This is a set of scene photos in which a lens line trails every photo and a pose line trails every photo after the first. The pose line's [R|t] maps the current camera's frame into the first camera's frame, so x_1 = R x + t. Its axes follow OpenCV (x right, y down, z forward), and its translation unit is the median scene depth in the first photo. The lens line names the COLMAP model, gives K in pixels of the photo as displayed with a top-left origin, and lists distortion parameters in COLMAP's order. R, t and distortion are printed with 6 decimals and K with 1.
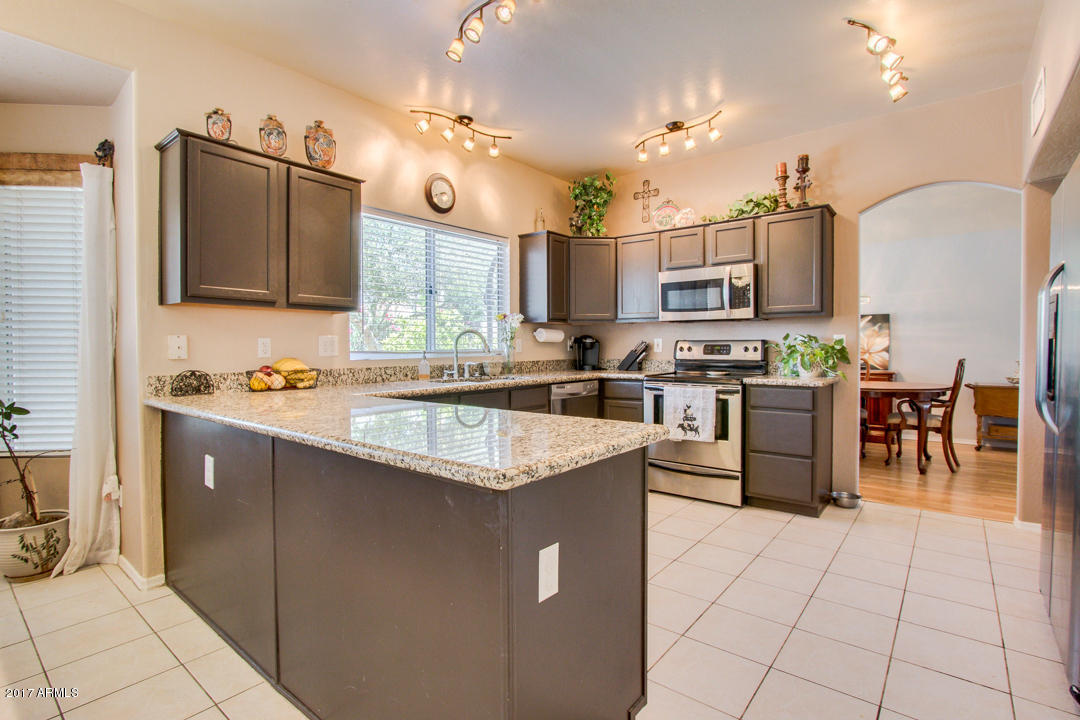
lens RADIAL K [[510.4, 0, 550.7], [0, 510.4, 358.9], [0, 0, 1]] dist [-0.014150, -0.000733]
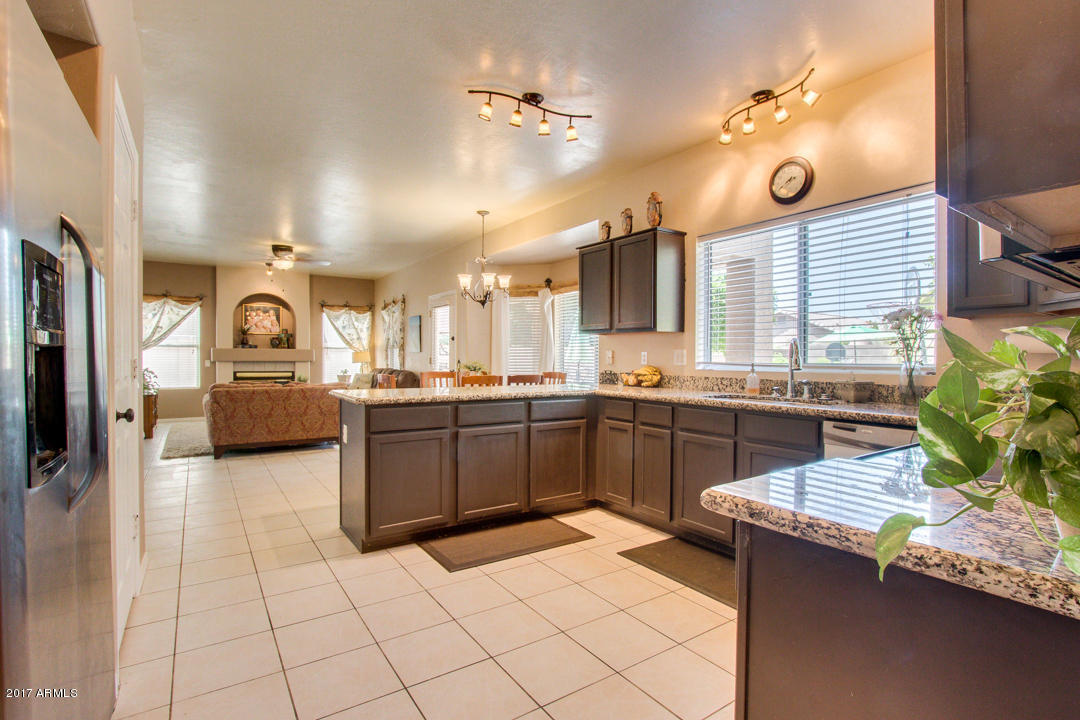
lens RADIAL K [[510.4, 0, 544.3], [0, 510.4, 361.2], [0, 0, 1]] dist [-0.014150, -0.000733]
pose [[-0.294561, 0.009271, -0.955588, 0.984317], [-0.031925, 0.999299, 0.019536, -0.033366], [0.955099, 0.036261, -0.294059, 1.171908]]
